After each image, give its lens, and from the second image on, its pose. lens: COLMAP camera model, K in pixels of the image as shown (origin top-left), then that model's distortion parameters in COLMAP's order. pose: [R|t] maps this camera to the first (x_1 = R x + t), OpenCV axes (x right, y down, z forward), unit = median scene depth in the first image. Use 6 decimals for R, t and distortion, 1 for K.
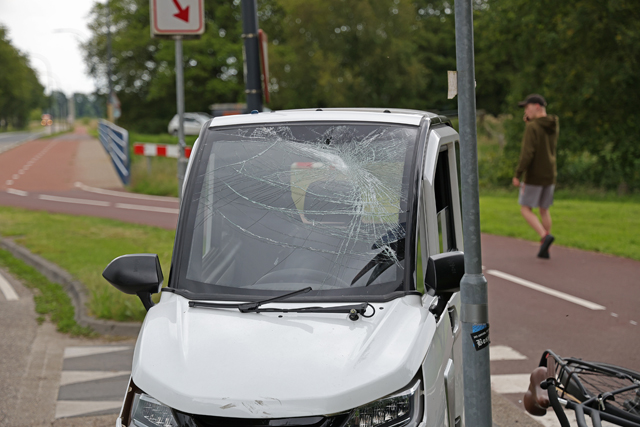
lens RADIAL K [[1426.2, 0, 320.0], [0, 1426.2, 213.5], [0, 0, 1]] dist [0.326084, 0.080822]
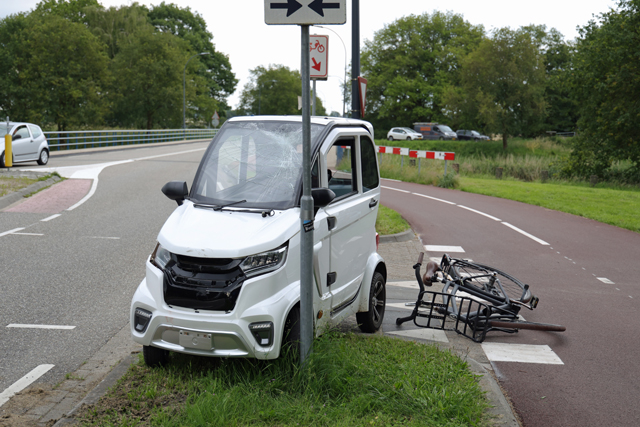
lens RADIAL K [[868.0, 0, 320.0], [0, 868.0, 213.5], [0, 0, 1]] dist [0.175693, 0.005629]
pose [[0.977807, 0.061477, -0.200287, 0.235450], [-0.055856, 0.997873, 0.033604, 0.015481], [0.201927, -0.021671, 0.979161, -0.135790]]
